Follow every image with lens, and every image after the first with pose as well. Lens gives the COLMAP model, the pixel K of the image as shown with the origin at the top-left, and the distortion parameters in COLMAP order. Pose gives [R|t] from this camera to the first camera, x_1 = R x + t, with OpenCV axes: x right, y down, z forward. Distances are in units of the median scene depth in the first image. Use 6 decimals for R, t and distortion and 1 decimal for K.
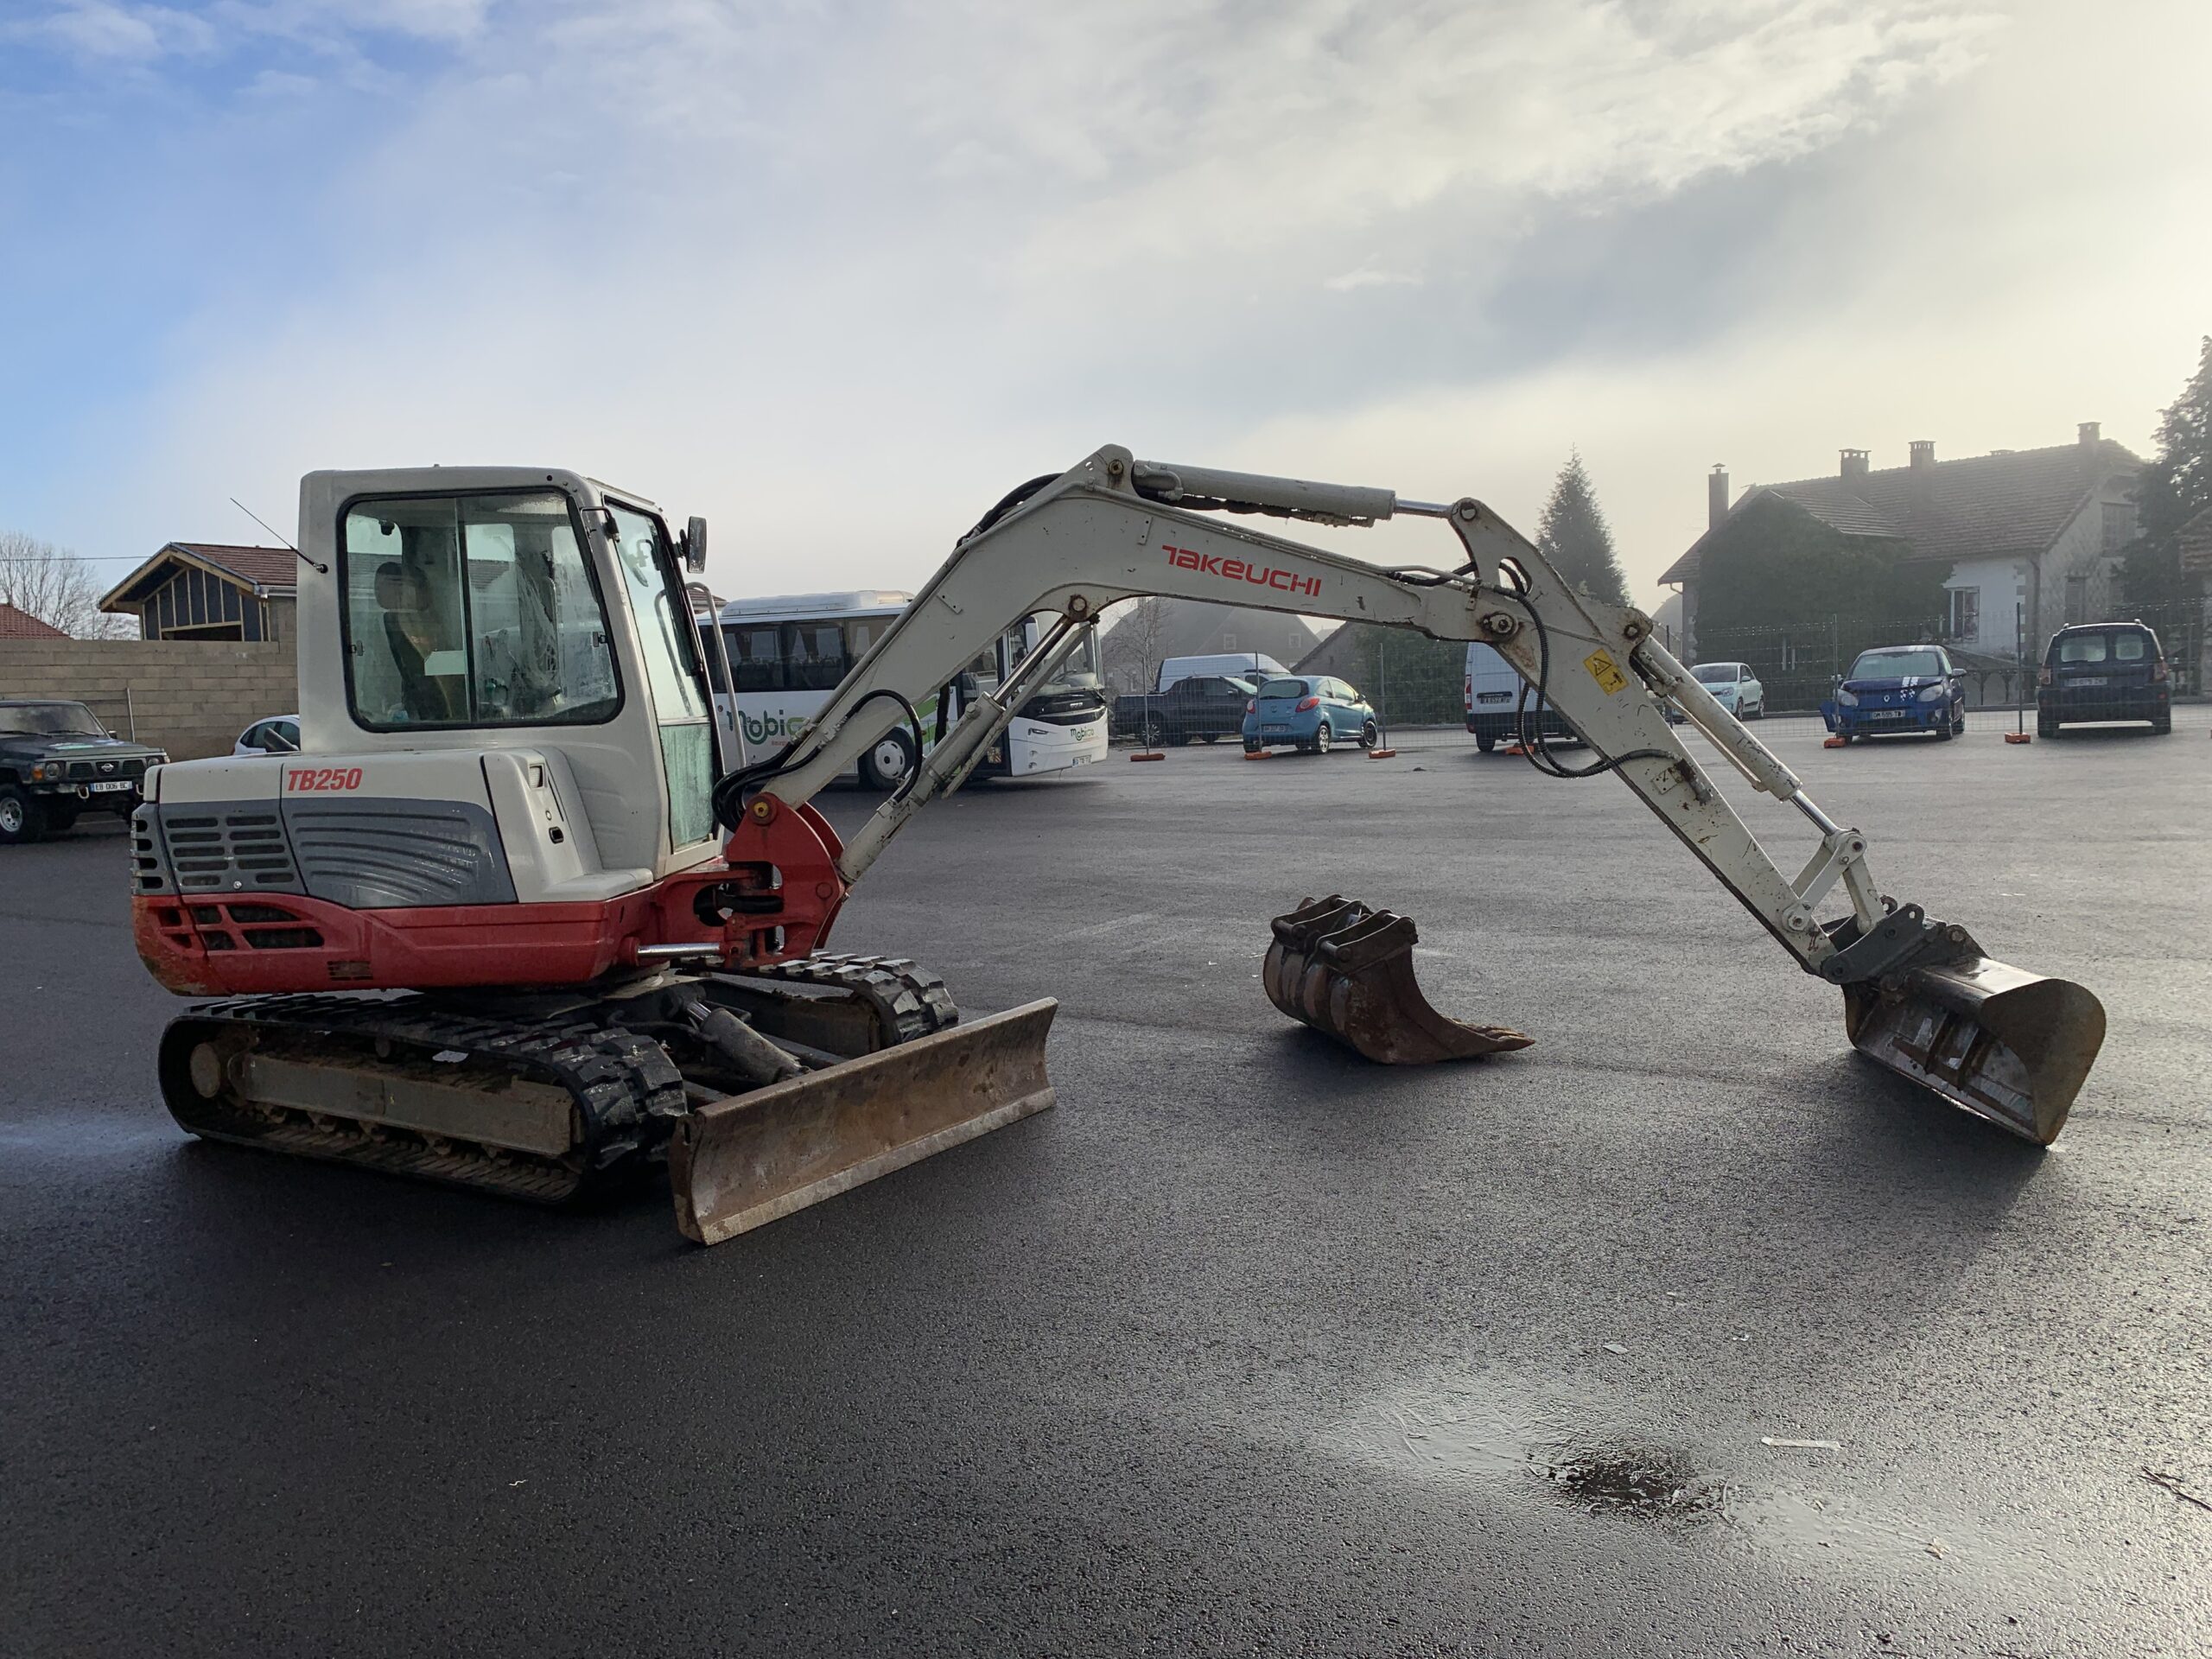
lens RADIAL K [[1641.7, 0, 1036.7], [0, 1641.7, 846.9], [0, 0, 1]] dist [0.090231, -0.139396]
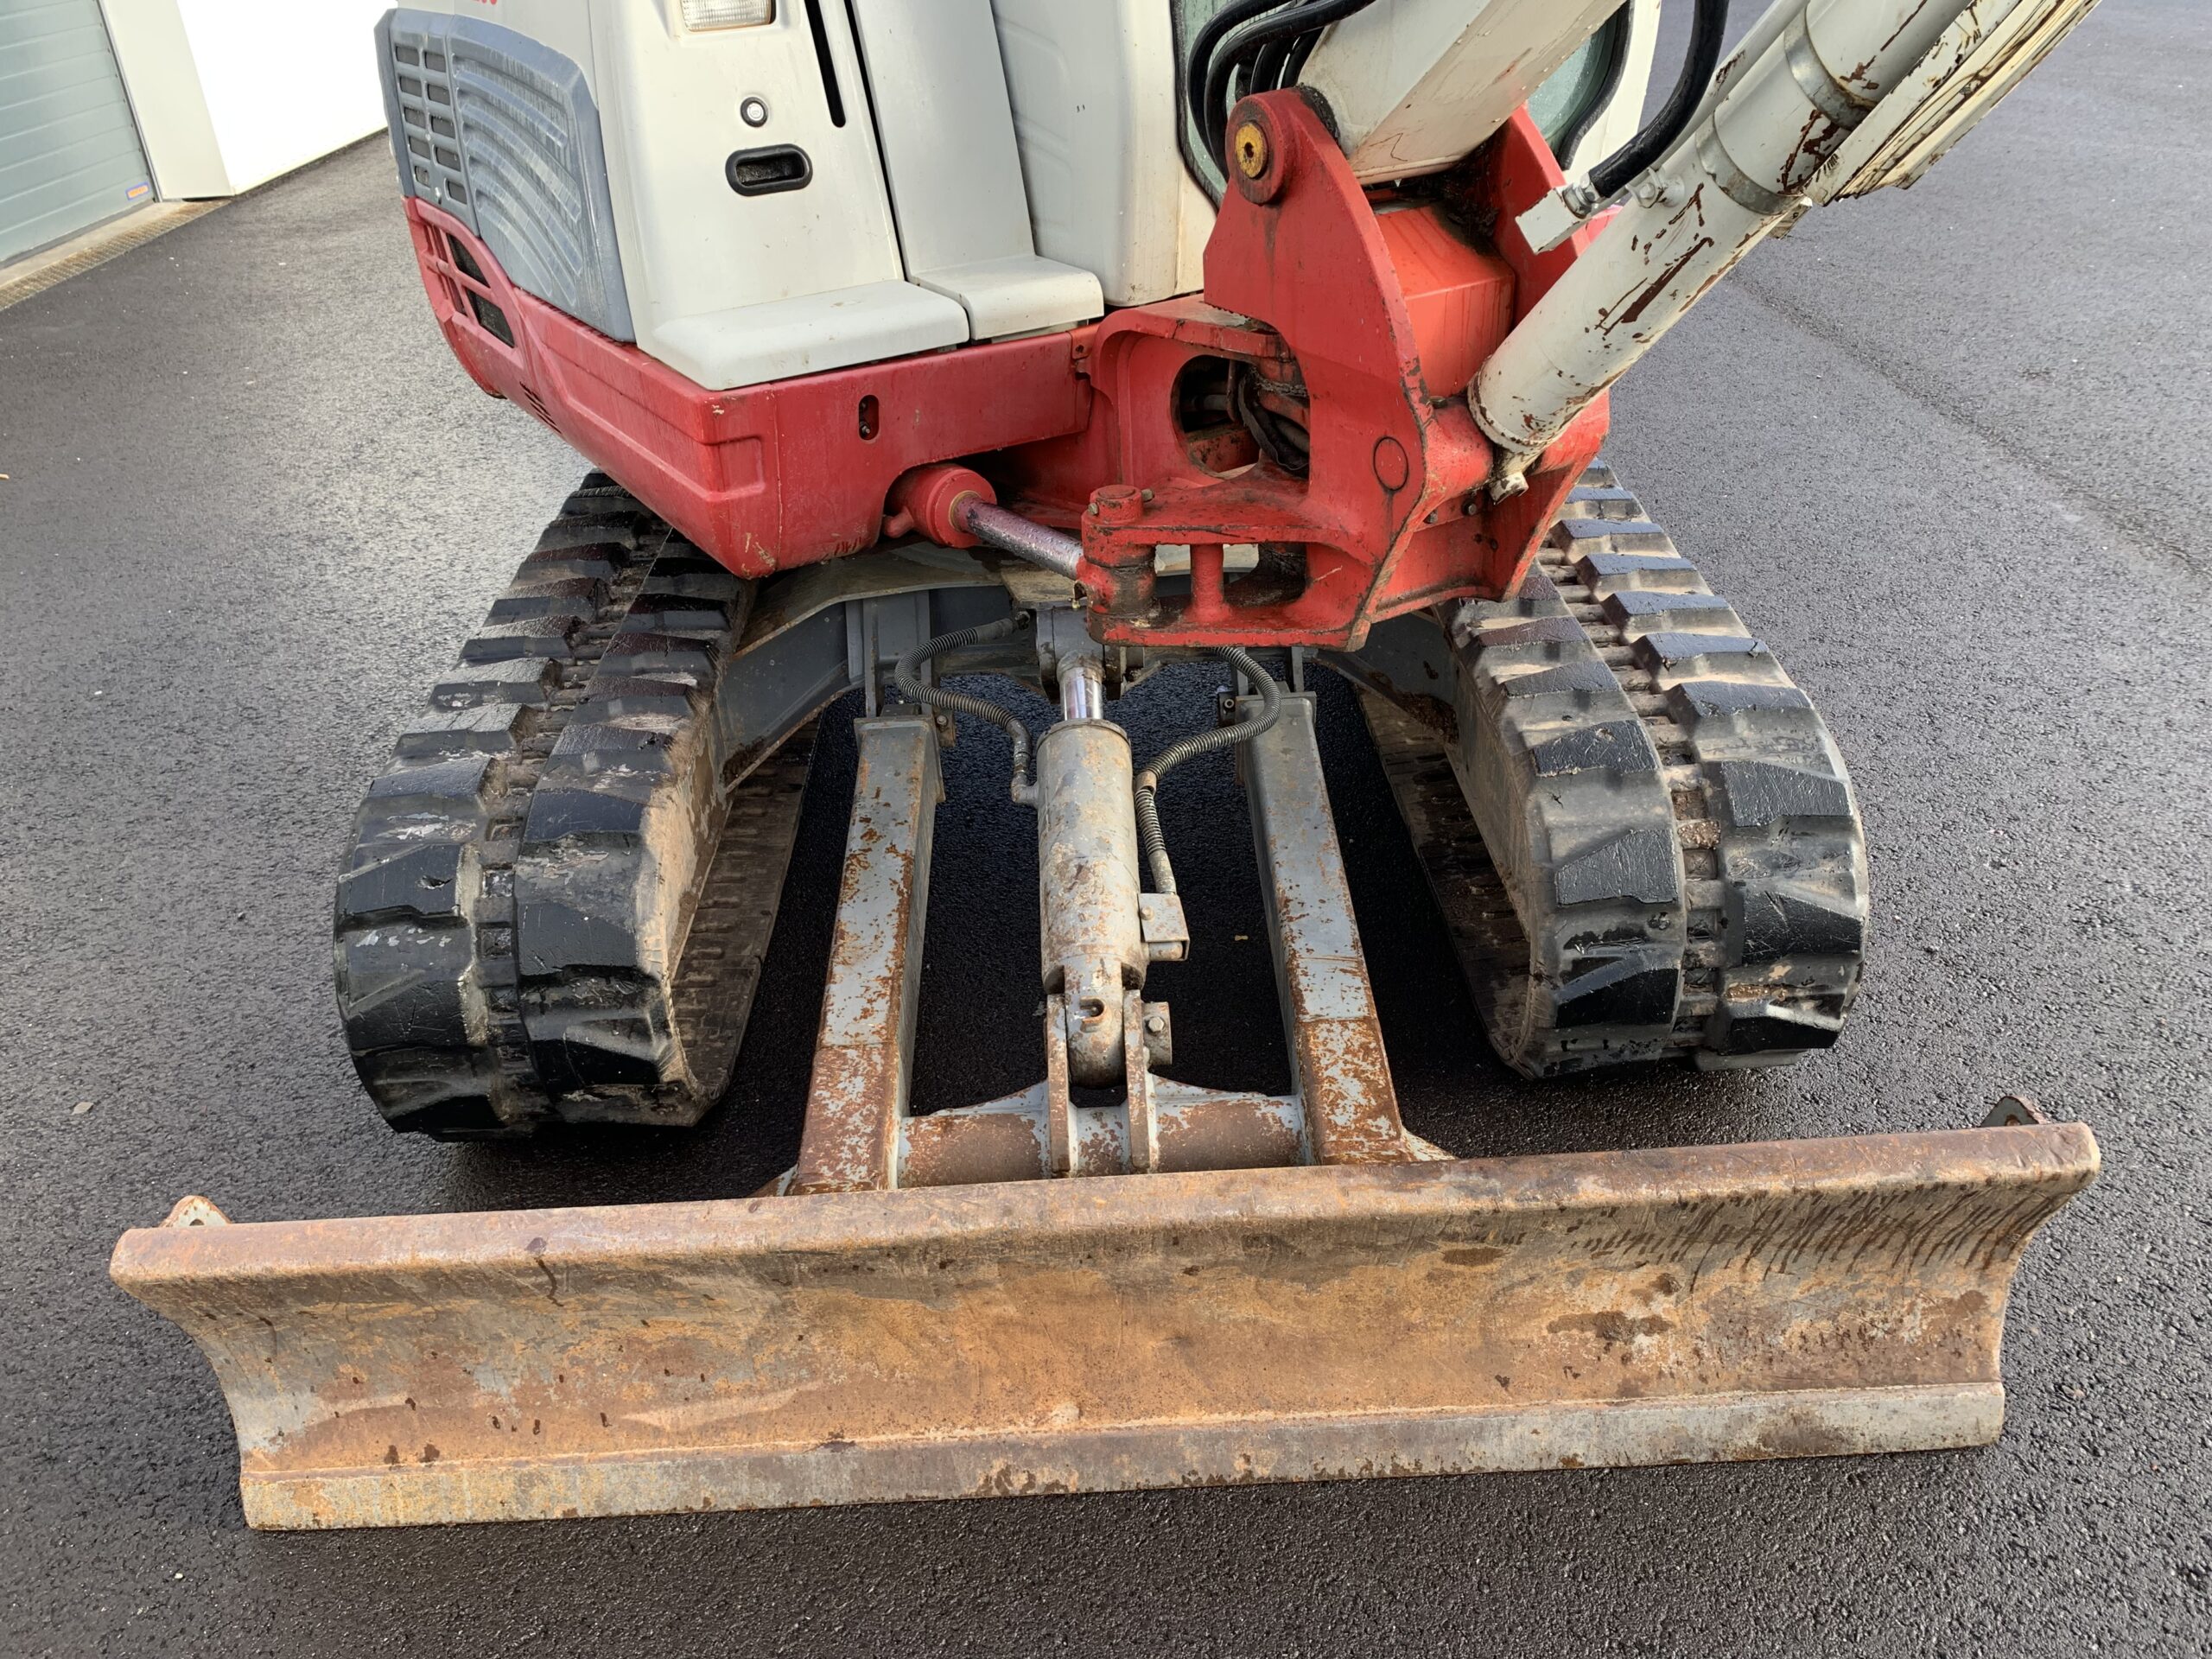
lens RADIAL K [[1694.6, 0, 1138.4], [0, 1694.6, 822.2], [0, 0, 1]] dist [0.036578, 0.000372]
pose [[0.581808, 0.405022, -0.705306, 0.089545], [-0.045801, 0.882127, 0.468780, -0.060331], [0.812035, -0.240436, 0.531779, 0.792934]]
